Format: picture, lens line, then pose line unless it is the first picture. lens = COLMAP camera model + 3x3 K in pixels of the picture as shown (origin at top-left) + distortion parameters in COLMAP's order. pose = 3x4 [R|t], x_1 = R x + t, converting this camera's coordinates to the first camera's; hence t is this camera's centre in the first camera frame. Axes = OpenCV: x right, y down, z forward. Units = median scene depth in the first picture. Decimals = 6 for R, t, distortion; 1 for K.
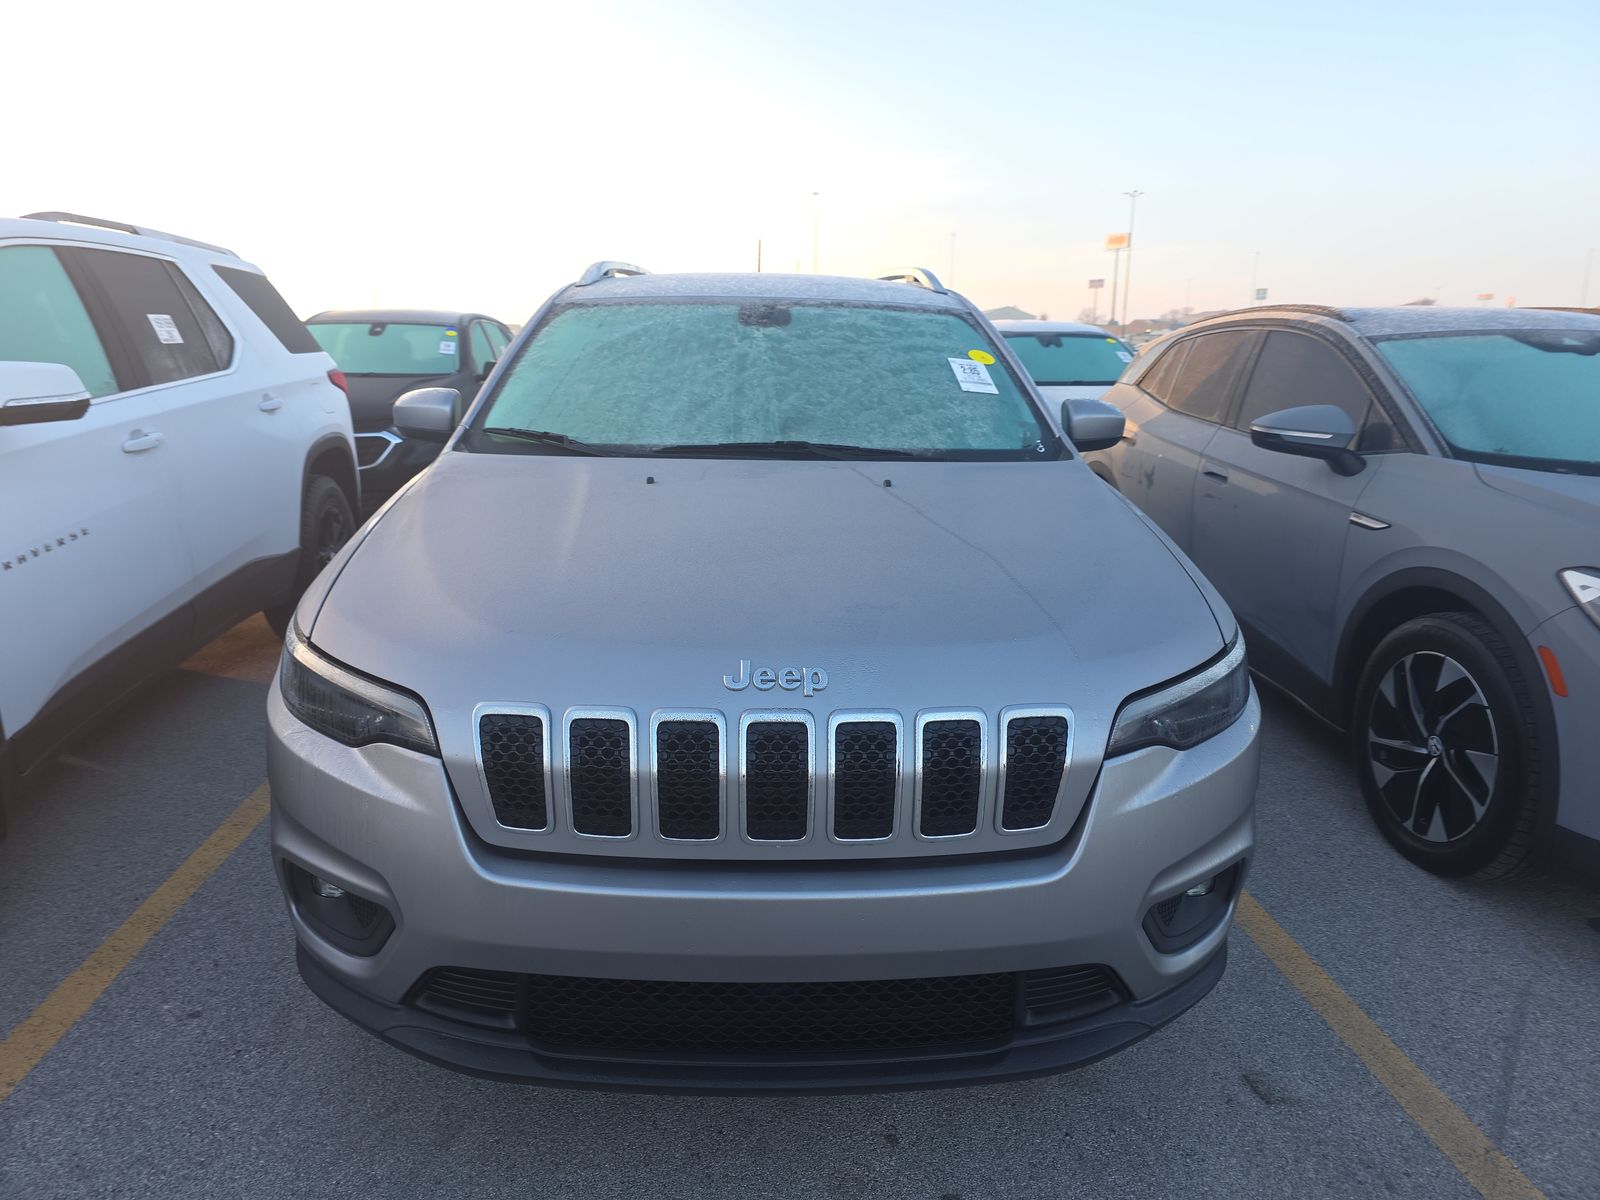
lens RADIAL K [[1057.3, 0, 800.0], [0, 1057.3, 600.0], [0, 0, 1]] dist [0.020090, -0.003460]
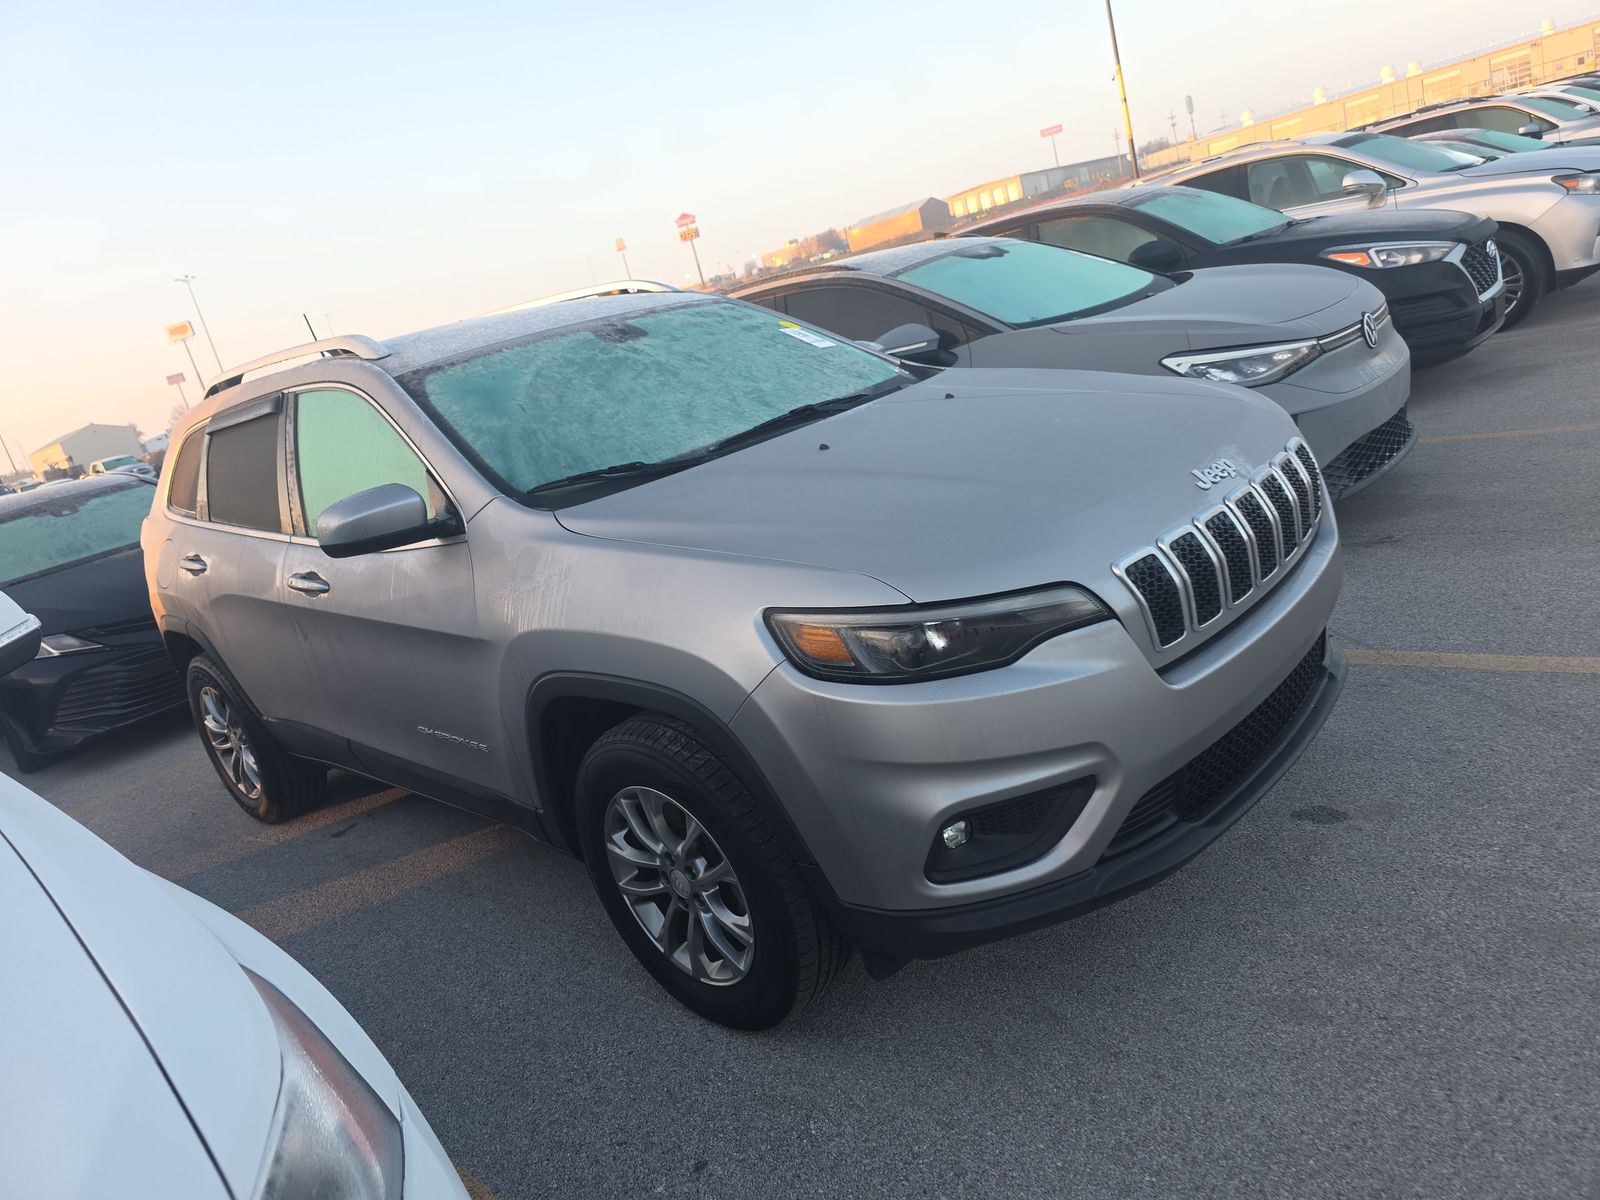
lens RADIAL K [[1057.3, 0, 800.0], [0, 1057.3, 600.0], [0, 0, 1]] dist [0.020090, -0.003460]
pose [[0.692037, -0.369374, 0.620199, -0.640824], [0.400819, 0.911174, 0.095424, -0.059266], [-0.600357, 0.182551, 0.778619, 0.140801]]
